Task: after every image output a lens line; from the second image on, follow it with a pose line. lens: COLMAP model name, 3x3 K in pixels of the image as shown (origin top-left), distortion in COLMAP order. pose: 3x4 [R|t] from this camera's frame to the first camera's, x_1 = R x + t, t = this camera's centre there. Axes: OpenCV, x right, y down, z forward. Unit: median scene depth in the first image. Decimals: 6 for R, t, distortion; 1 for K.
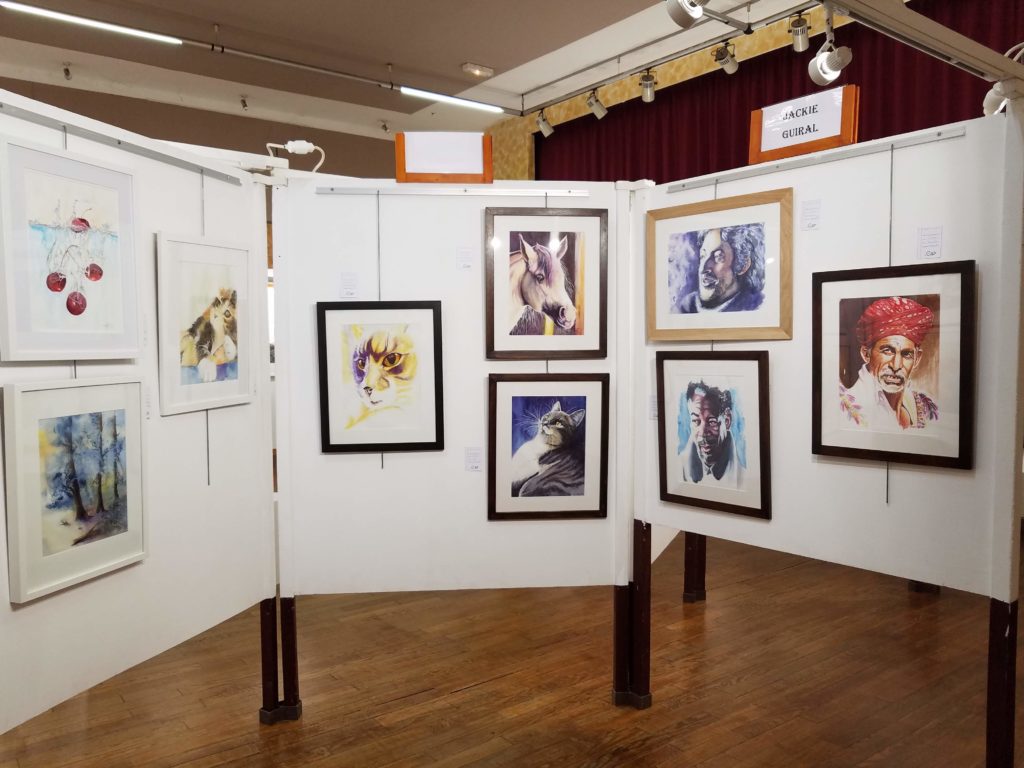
lens RADIAL K [[813.5, 0, 512.5], [0, 813.5, 373.2], [0, 0, 1]] dist [-0.015786, 0.021245]
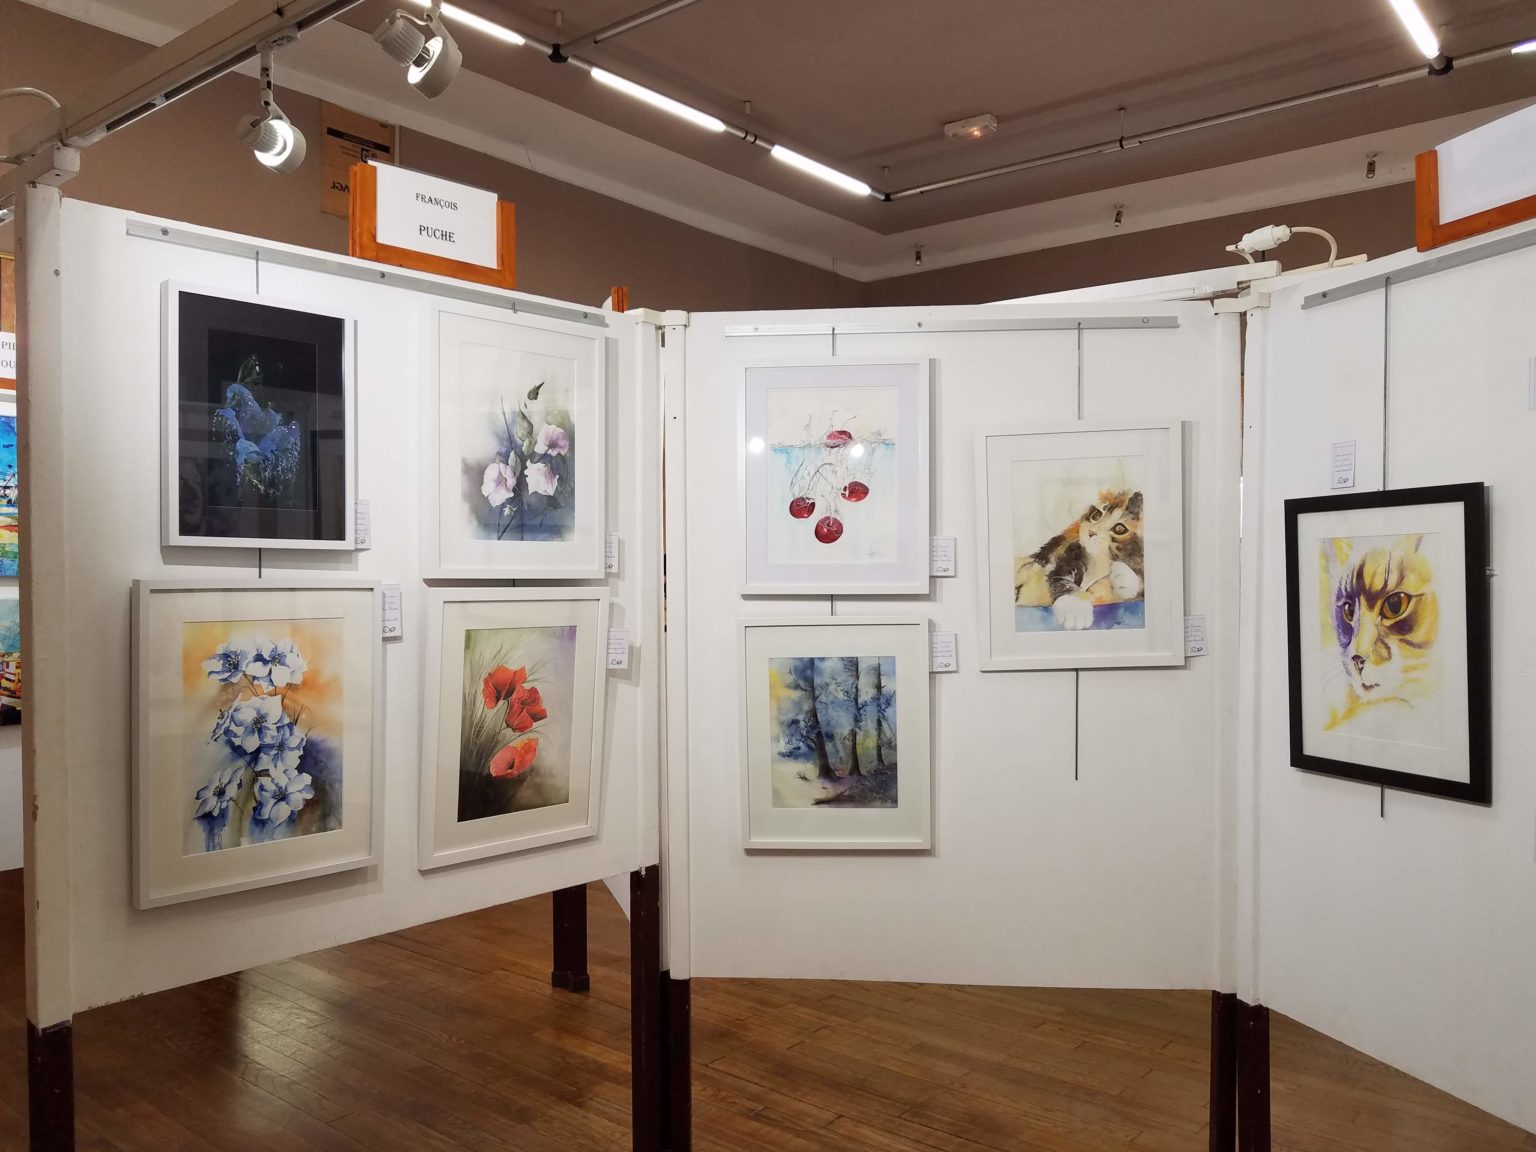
lens RADIAL K [[1220.2, 0, 774.6], [0, 1220.2, 587.8], [0, 0, 1]] dist [-0.015786, 0.021245]
pose [[0.210335, 0.014546, -0.977521, 0.583698], [-0.028651, 0.999552, 0.008709, -0.026489], [0.977209, 0.026175, 0.210658, 0.532282]]
